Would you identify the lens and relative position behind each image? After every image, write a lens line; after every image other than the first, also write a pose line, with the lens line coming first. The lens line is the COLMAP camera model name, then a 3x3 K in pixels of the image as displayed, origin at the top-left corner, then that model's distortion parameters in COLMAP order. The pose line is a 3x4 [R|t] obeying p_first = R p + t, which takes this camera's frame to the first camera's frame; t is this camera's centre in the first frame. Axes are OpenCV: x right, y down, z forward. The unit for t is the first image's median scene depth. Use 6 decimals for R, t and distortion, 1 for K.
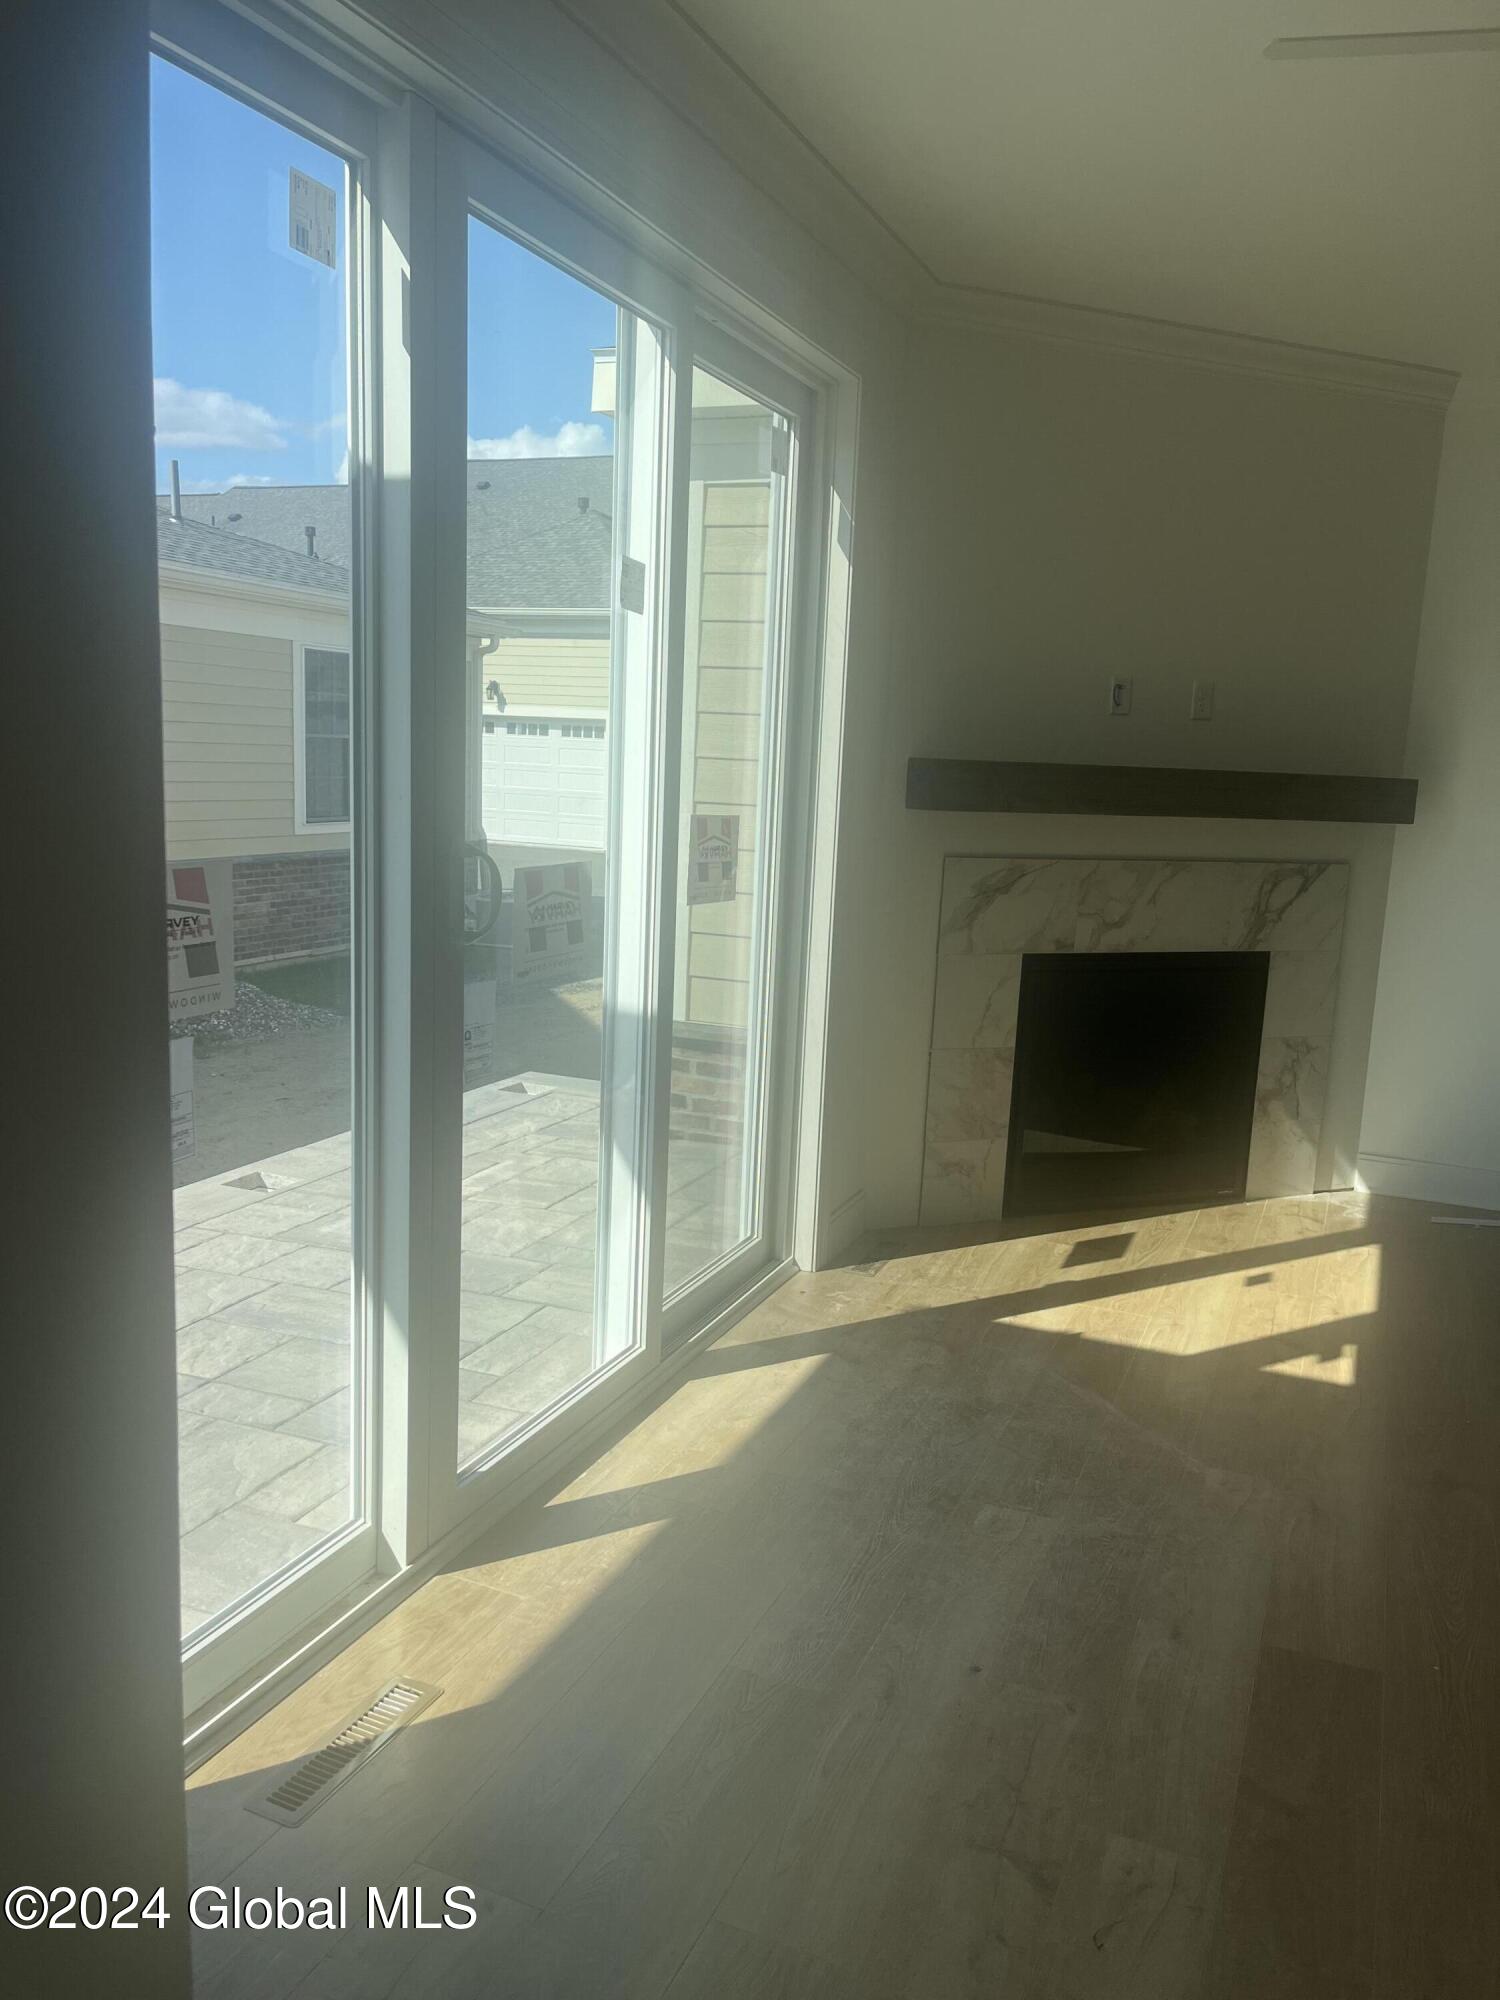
lens RADIAL K [[1627.4, 0, 610.1], [0, 1627.4, 870.5], [0, 0, 1]] dist [-0.005978, -0.006814]
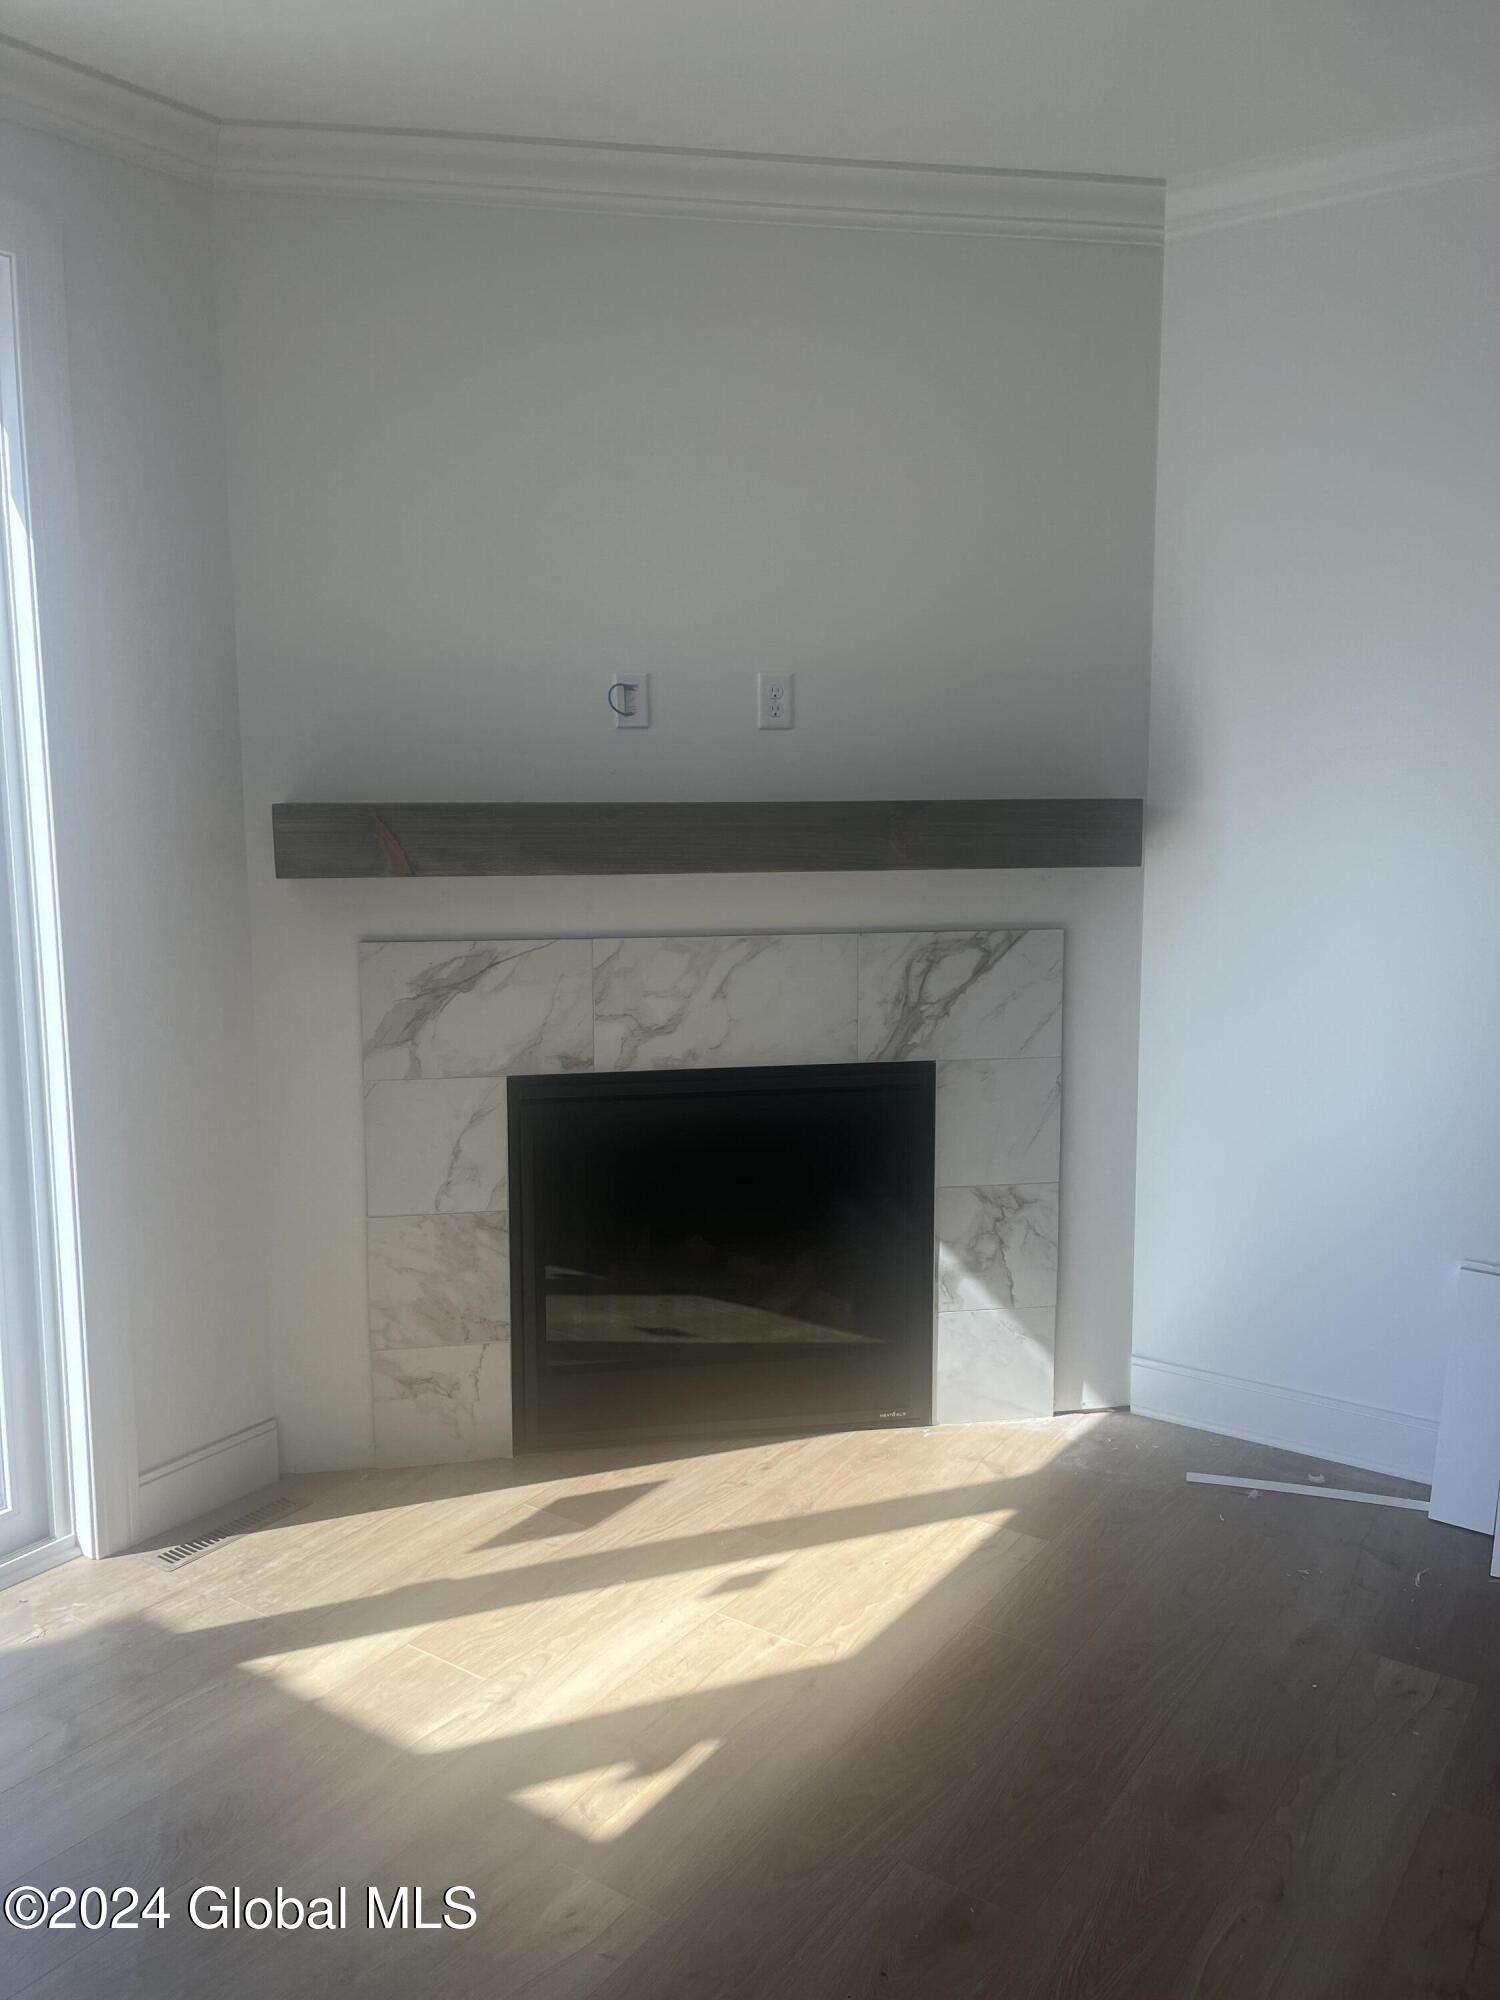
lens RADIAL K [[1552.8, 0, 721.2], [0, 1552.8, 961.6], [0, 0, 1]] dist [0.050093, 0.001434]
pose [[0.985471, -0.042230, -0.164512, 0.452927], [0.039243, 0.999001, -0.021364, 0.019543], [0.165250, 0.014598, 0.986144, 0.352143]]
